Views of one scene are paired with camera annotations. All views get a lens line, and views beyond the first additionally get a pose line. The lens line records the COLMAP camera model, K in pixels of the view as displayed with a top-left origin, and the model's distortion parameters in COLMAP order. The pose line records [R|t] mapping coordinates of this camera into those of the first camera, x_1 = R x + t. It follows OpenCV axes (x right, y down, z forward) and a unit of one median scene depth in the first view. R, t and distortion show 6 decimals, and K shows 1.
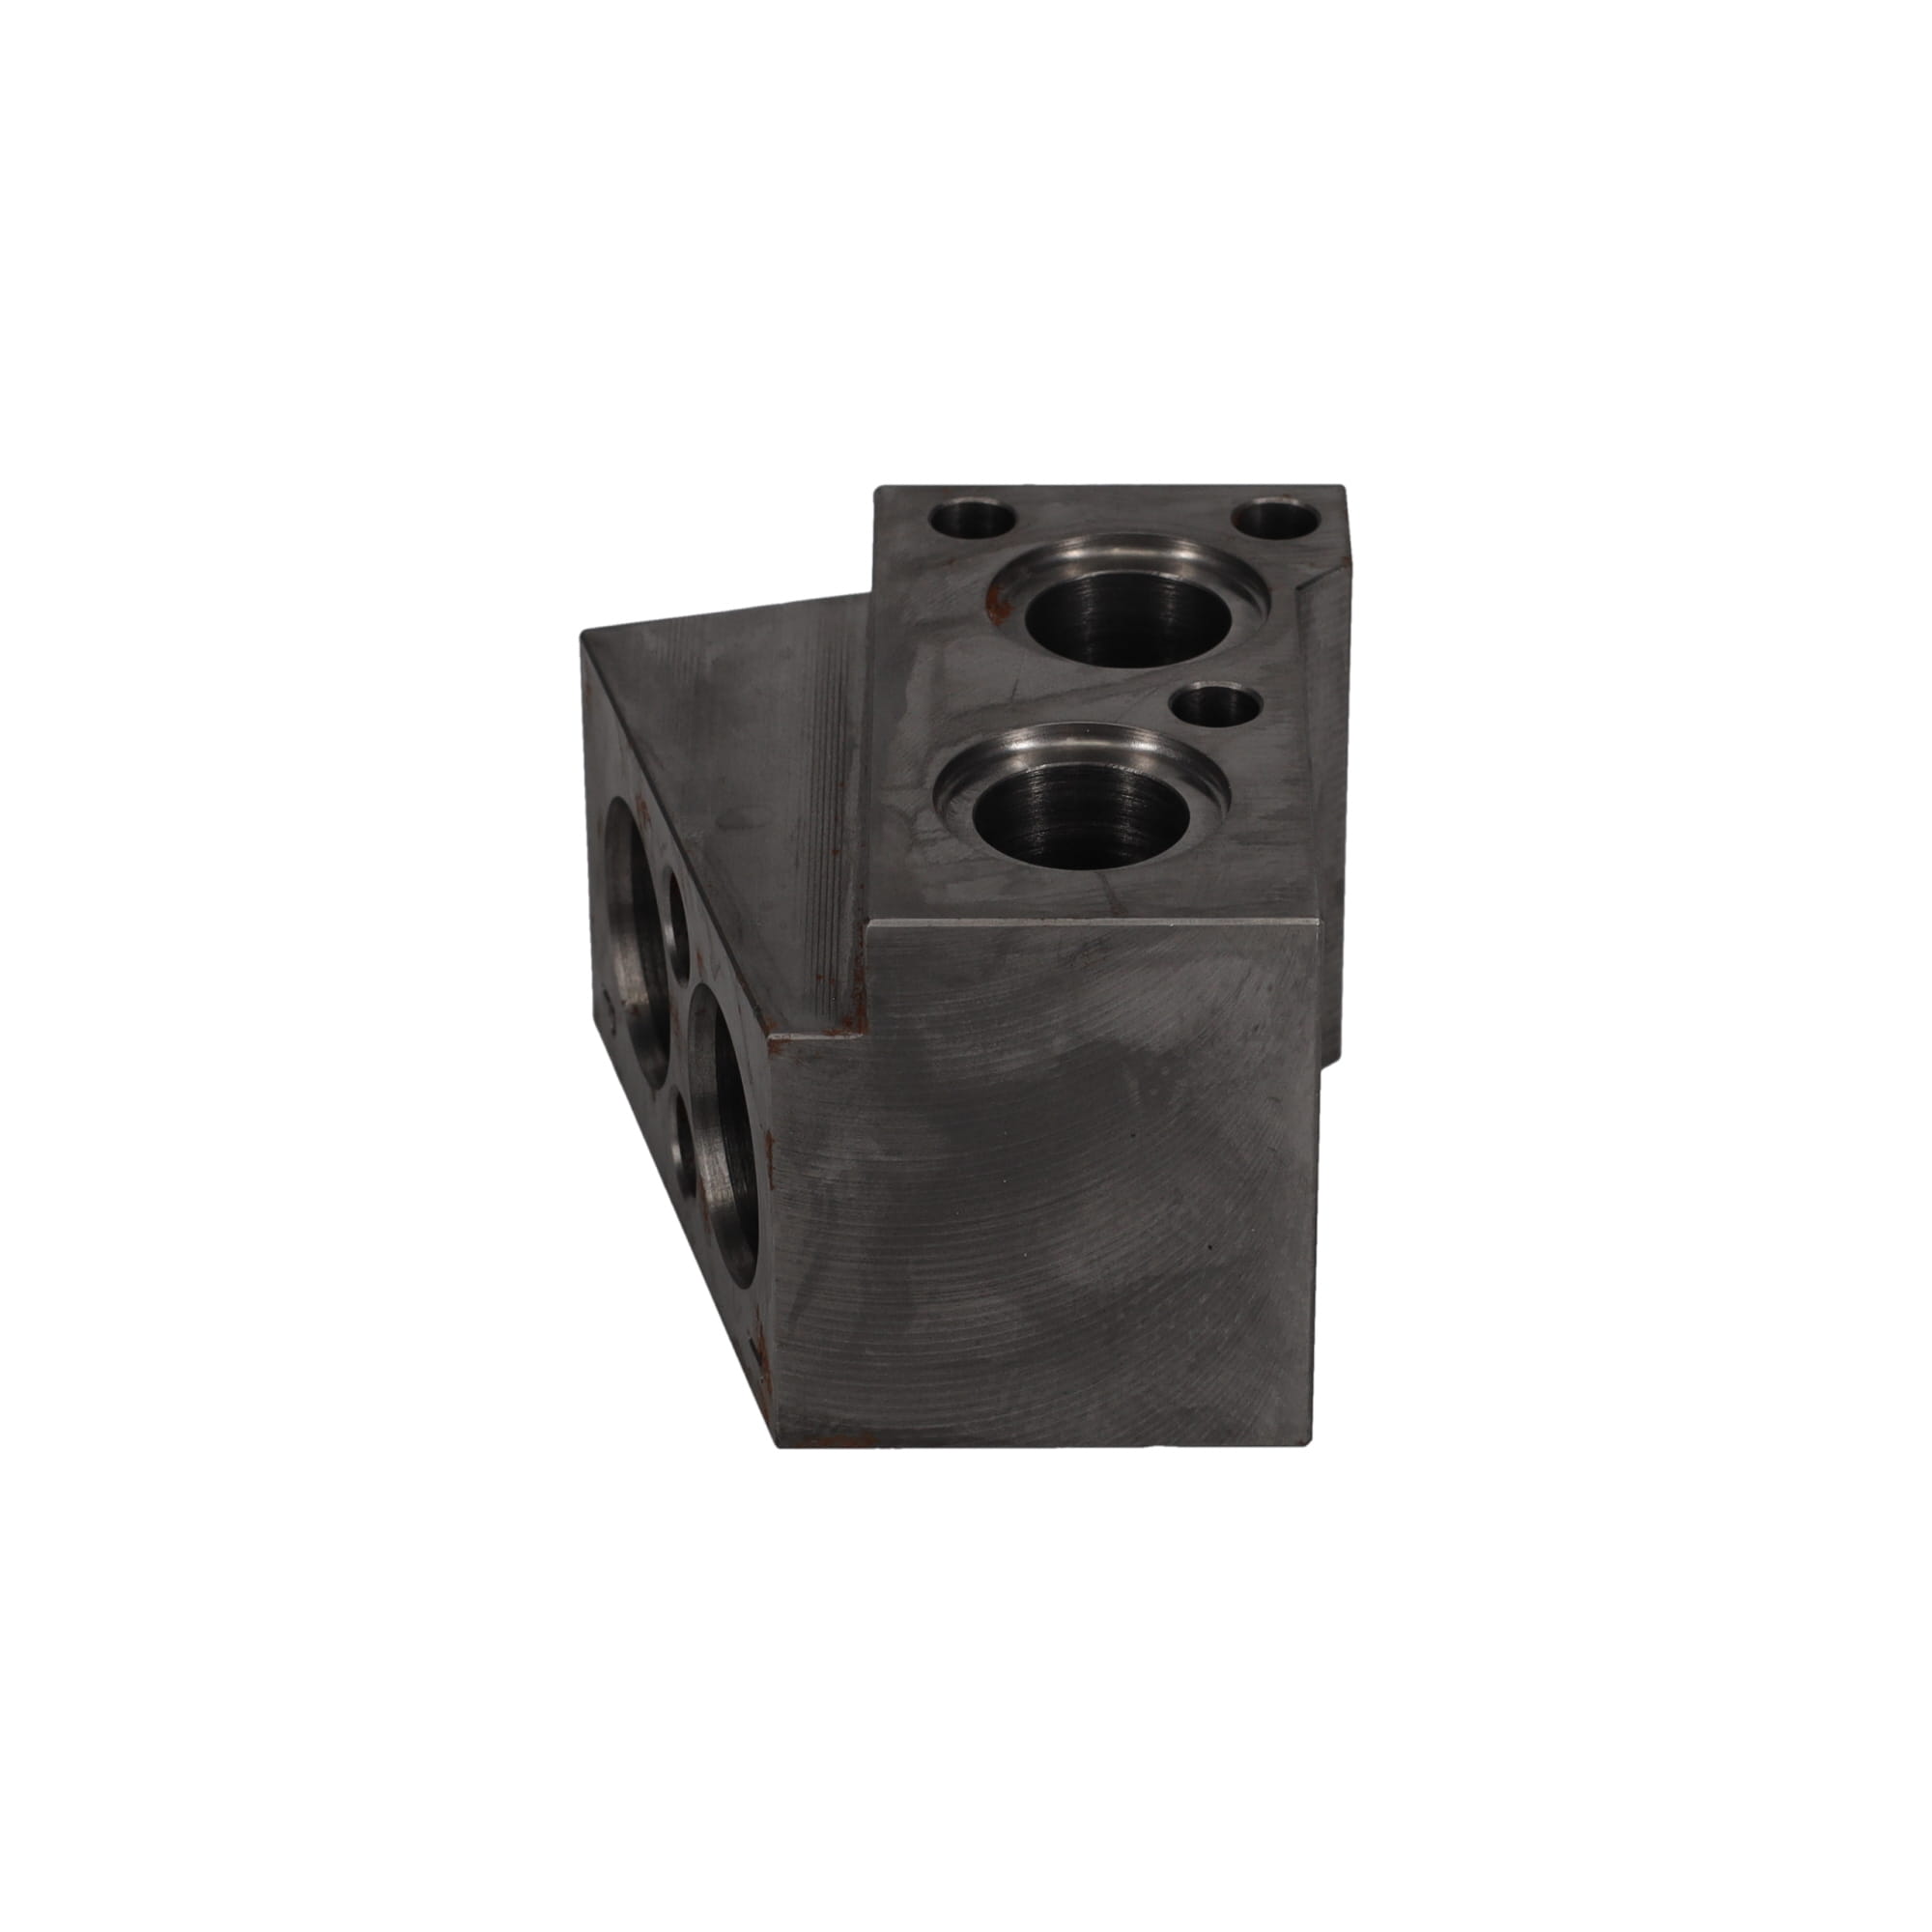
lens RADIAL K [[7474.2, 0, 1014.6], [0, 7474.2, 965.4], [0, 0, 1]] dist [0.037937, 0.413773]
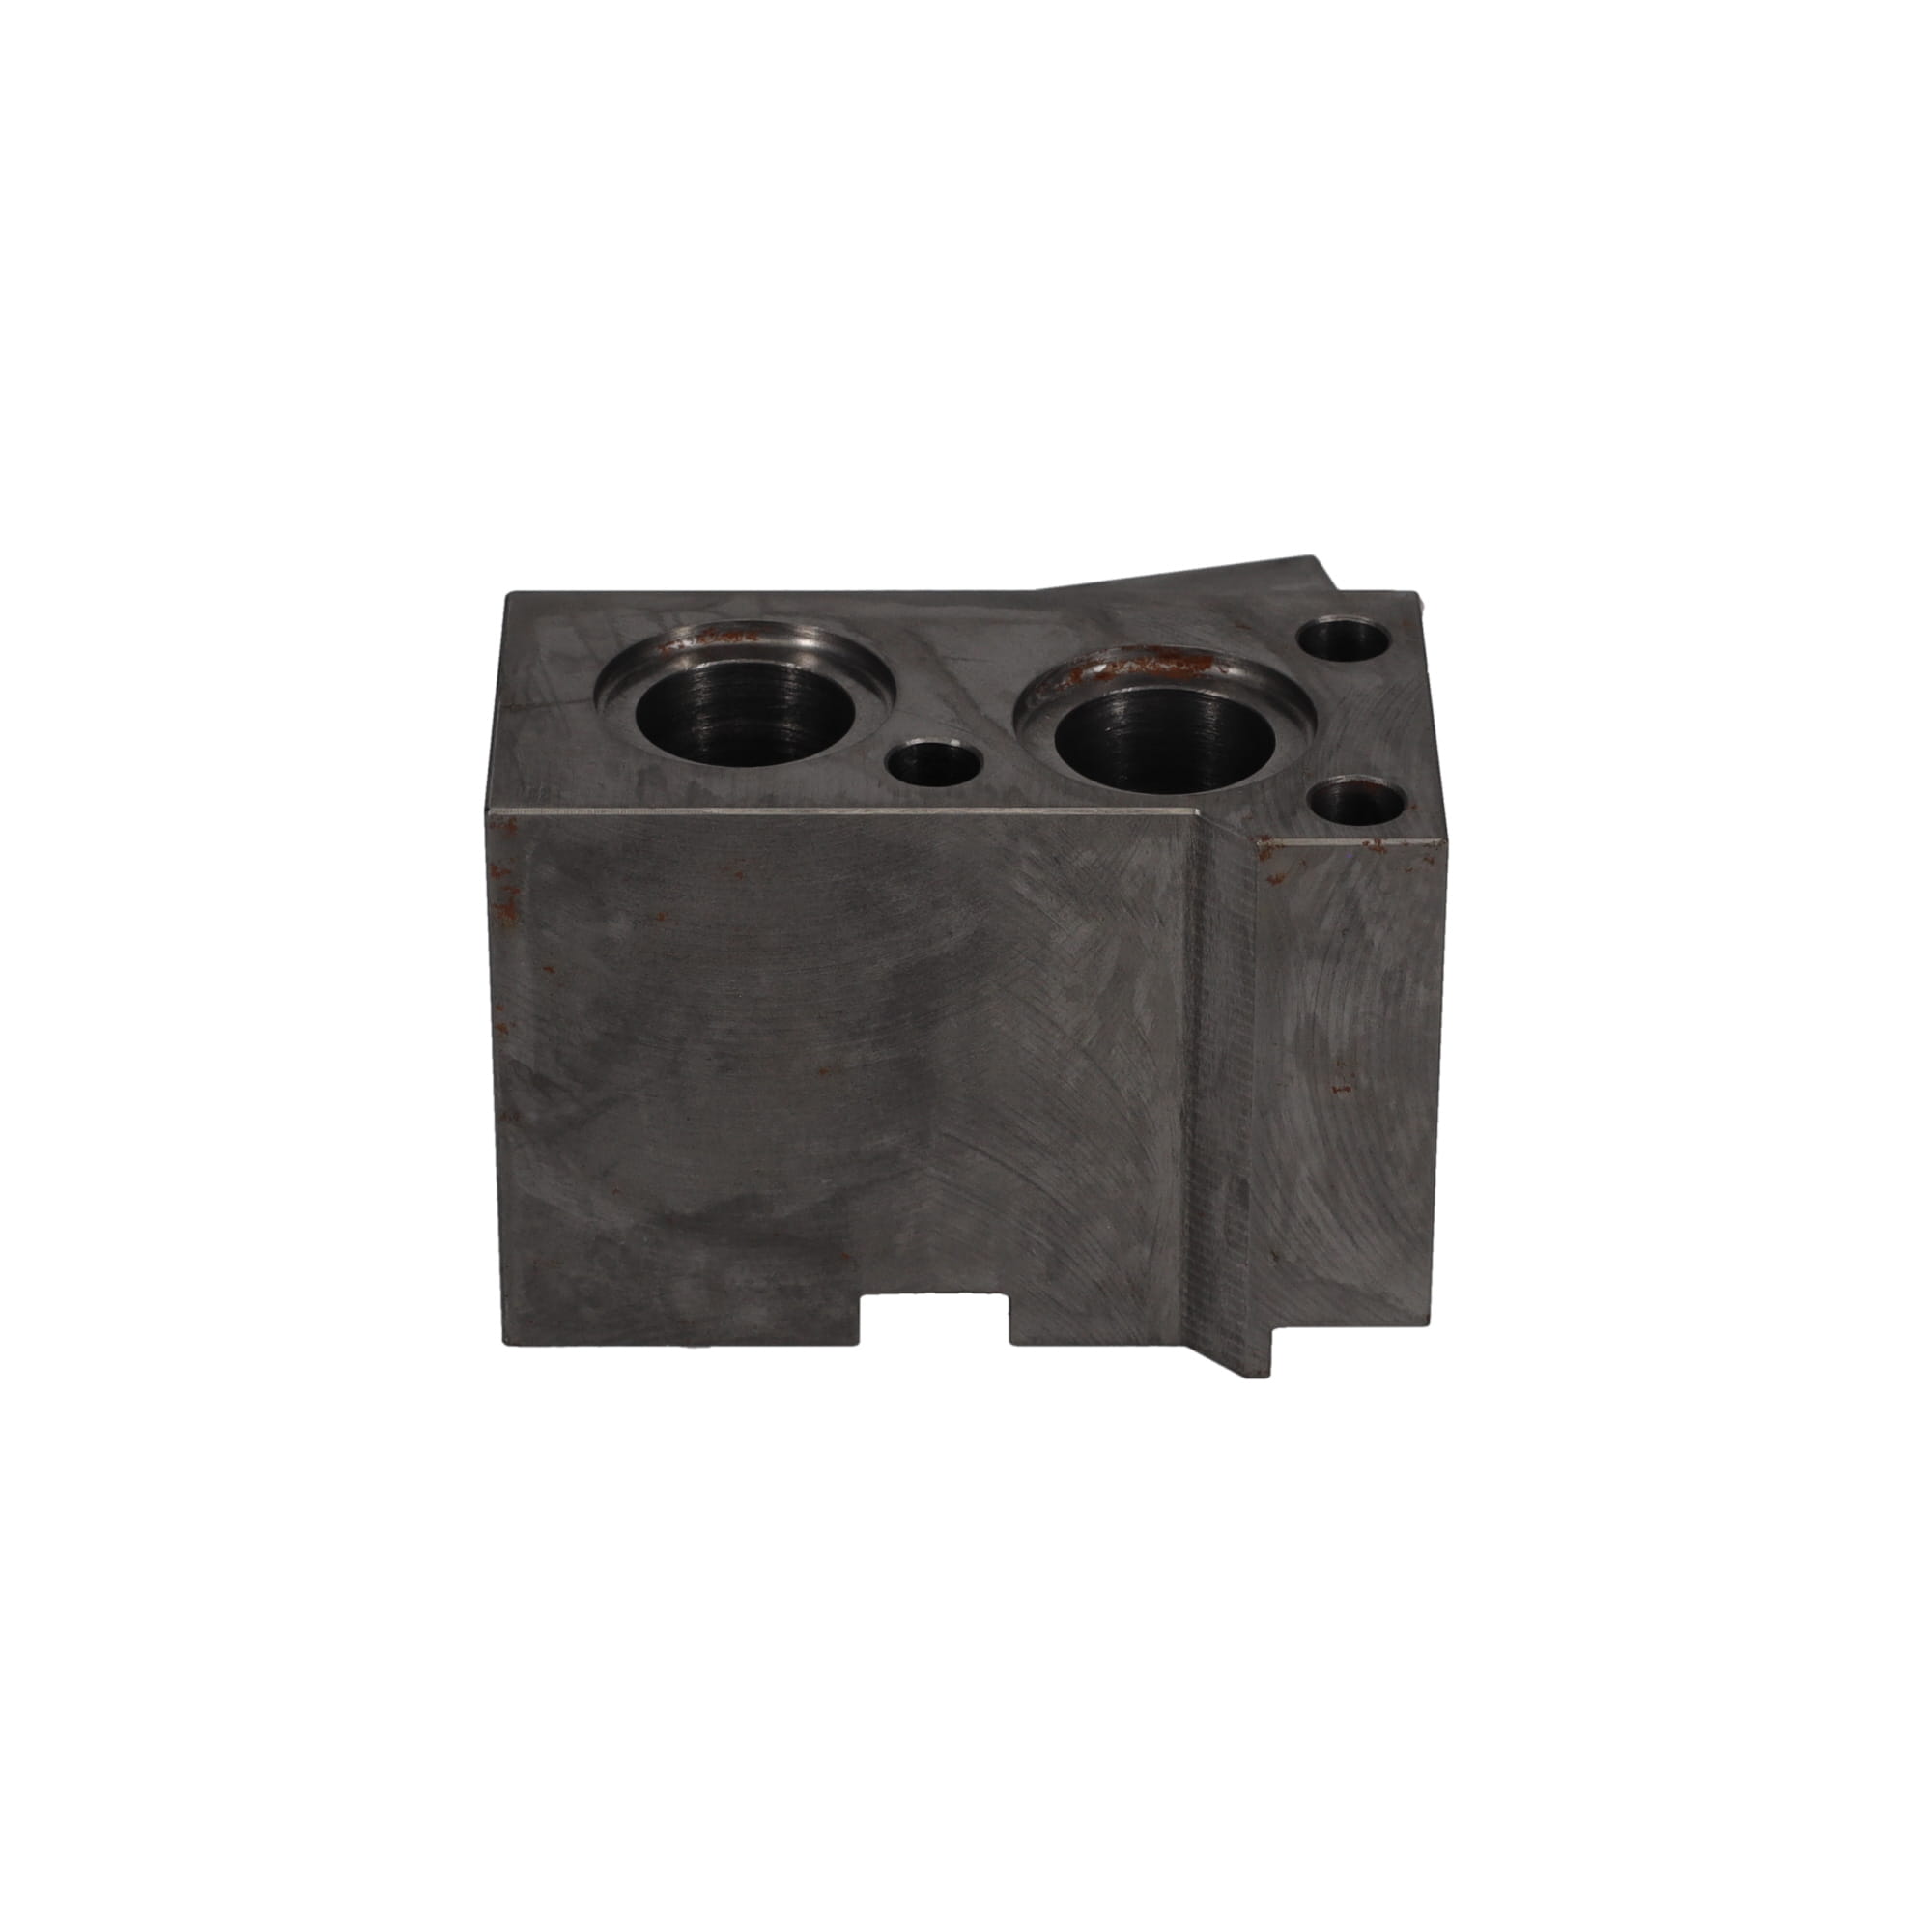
lens RADIAL K [[7474.2, 0, 1014.6], [0, 7474.2, 965.4], [0, 0, 1]] dist [0.037937, 0.413773]
pose [[0.005937, 0.520458, -0.853867, 0.850841], [-0.520705, 0.730595, 0.441699, -0.440578], [0.853716, 0.441990, 0.275342, 0.757719]]
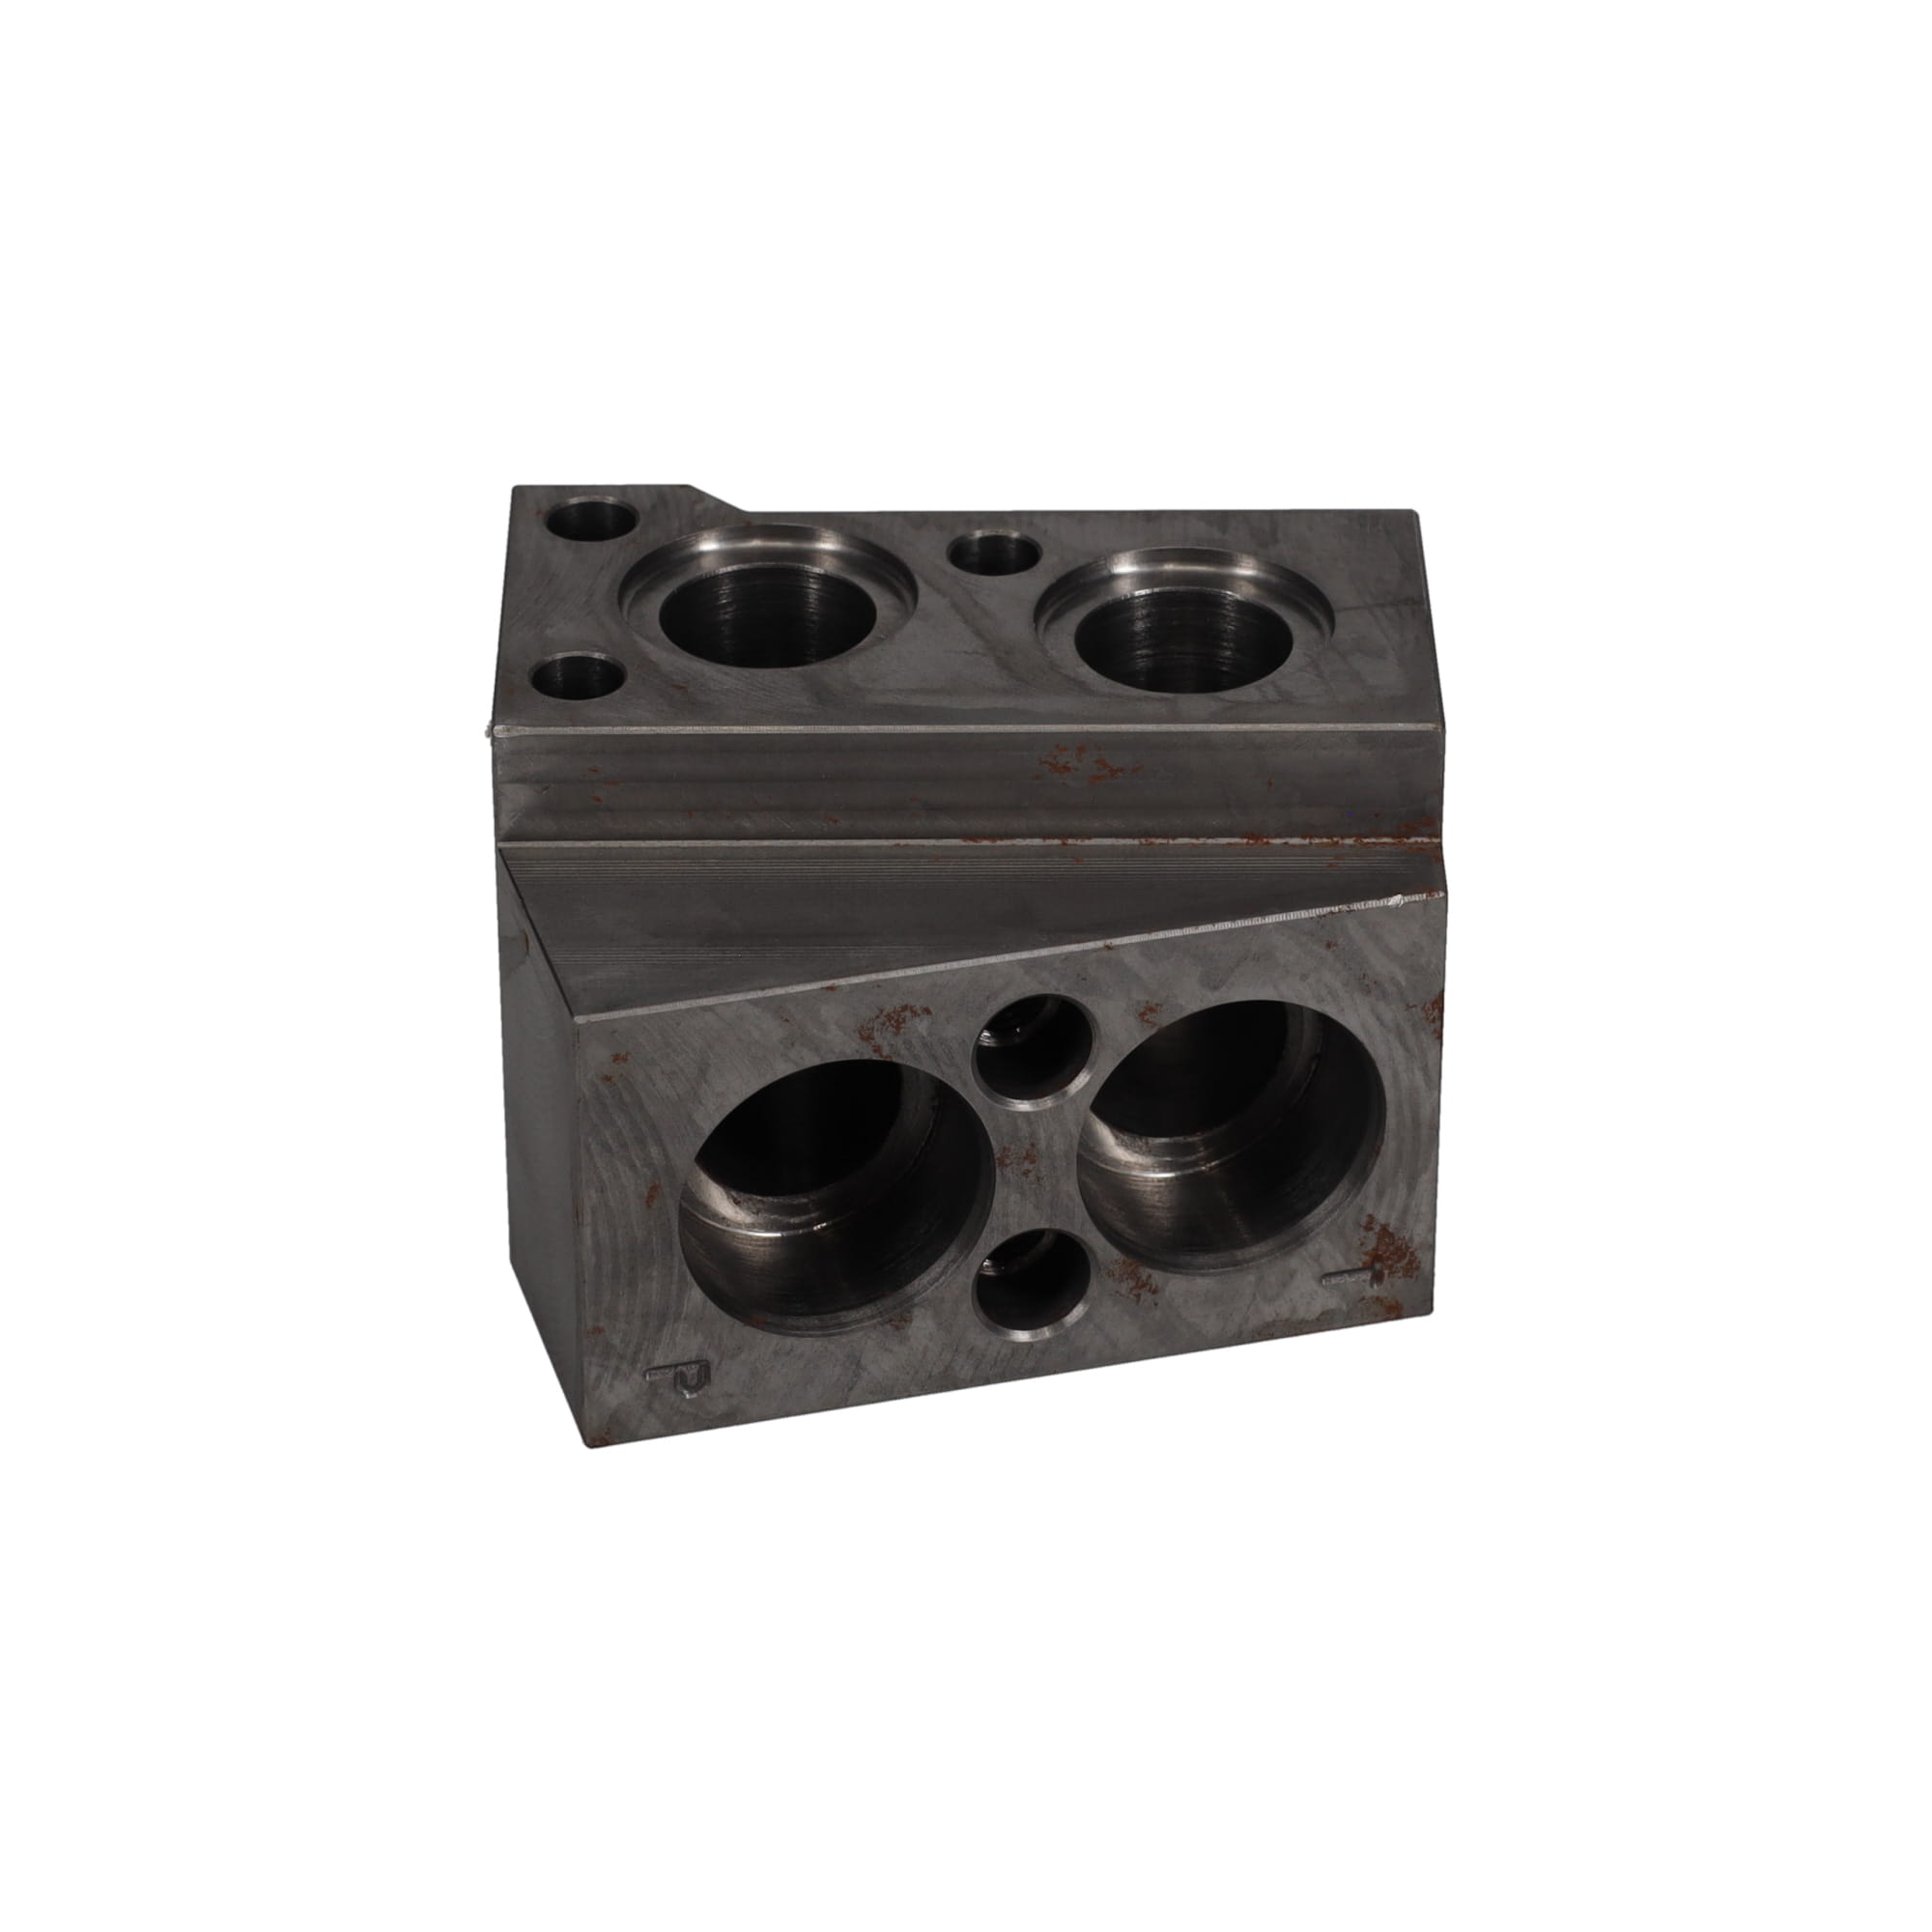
lens RADIAL K [[7474.2, 0, 1014.6], [0, 7474.2, 965.4], [0, 0, 1]] dist [0.037937, 0.413773]
pose [[-0.009383, -0.522768, 0.852423, -0.839709], [0.514779, 0.728298, 0.452311, -0.438781], [-0.857272, 0.443053, 0.262276, 0.762762]]
